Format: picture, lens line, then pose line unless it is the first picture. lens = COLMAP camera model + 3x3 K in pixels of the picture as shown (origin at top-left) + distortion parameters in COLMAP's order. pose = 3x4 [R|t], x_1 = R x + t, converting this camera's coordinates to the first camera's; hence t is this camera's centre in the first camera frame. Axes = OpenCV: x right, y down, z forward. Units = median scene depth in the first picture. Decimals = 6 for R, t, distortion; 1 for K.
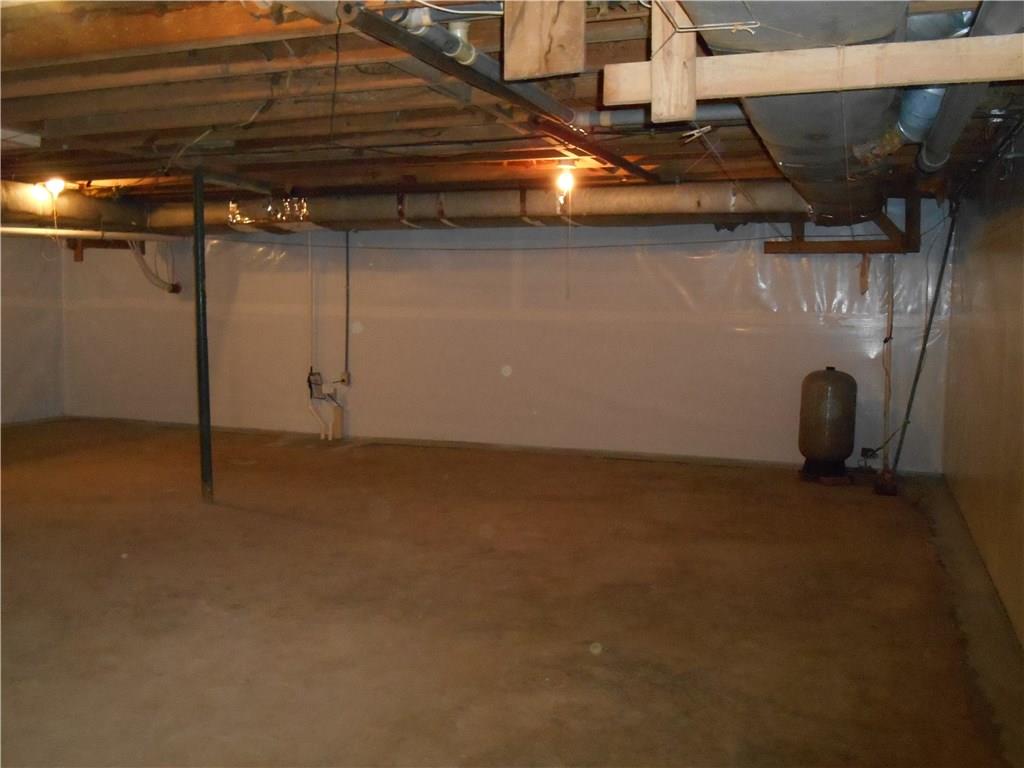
lens RADIAL K [[974.7, 0, 512.0], [0, 974.7, 384.0], [0, 0, 1]] dist [-0.048295, -0.010757]
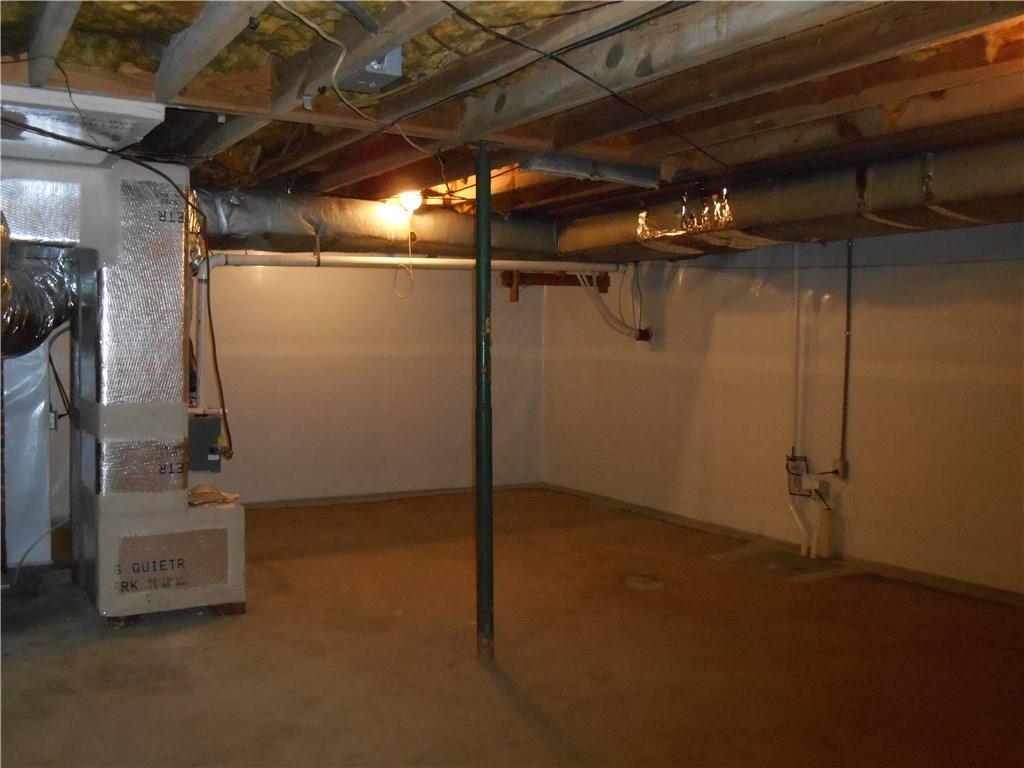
lens RADIAL K [[974.7, 0, 512.0], [0, 974.7, 384.0], [0, 0, 1]] dist [-0.048295, -0.010757]
pose [[0.760524, 0.027784, -0.648715, 0.089337], [-0.065294, 0.997292, -0.033834, -0.027097], [0.646018, 0.068088, 0.760279, 0.354490]]
